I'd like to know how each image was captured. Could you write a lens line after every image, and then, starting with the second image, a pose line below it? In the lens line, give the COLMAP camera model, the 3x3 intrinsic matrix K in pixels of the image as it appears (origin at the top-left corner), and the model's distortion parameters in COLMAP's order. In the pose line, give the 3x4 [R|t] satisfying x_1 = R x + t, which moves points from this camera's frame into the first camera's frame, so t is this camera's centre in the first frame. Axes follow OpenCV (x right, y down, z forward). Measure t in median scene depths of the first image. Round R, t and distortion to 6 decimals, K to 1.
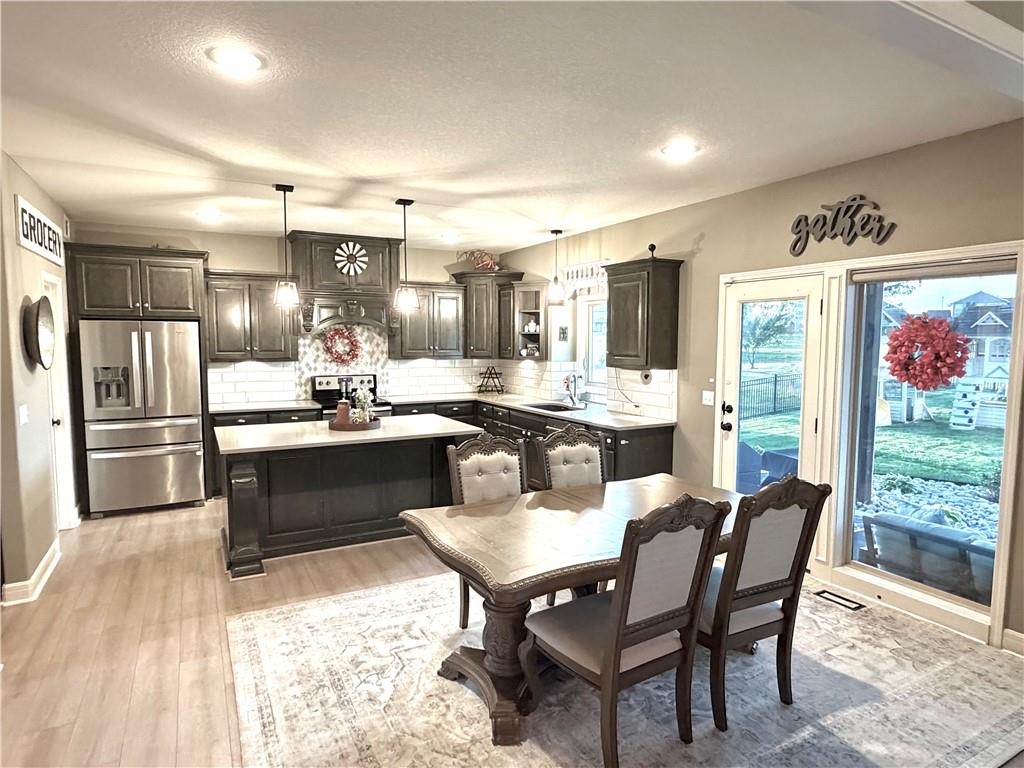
lens RADIAL K [[591.8, 0, 509.9], [0, 591.8, 385.3], [0, 0, 1]] dist [-0.000267, -0.000309]
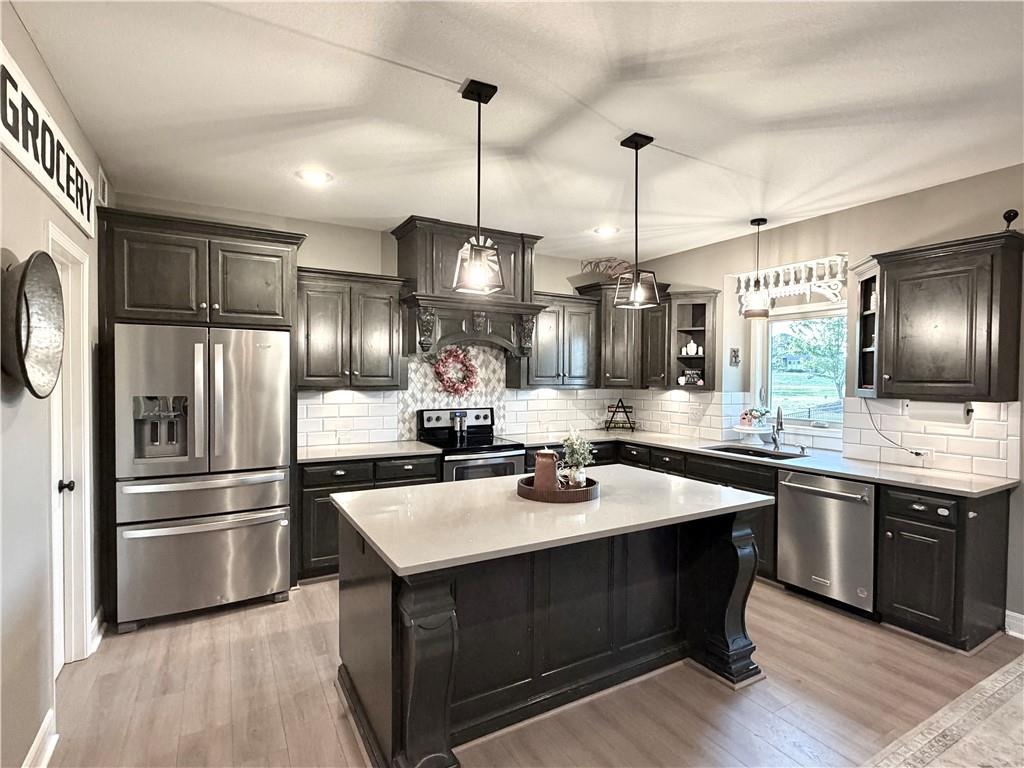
lens RADIAL K [[511.7, 0, 512.0], [0, 511.7, 384.0], [0, 0, 1]] dist [-0.002314, 0.000165]
pose [[0.999655, 0.003192, 0.026056, -0.245147], [-0.001524, 0.997963, -0.063772, -0.007103], [-0.026207, 0.063710, 0.997624, 0.346189]]
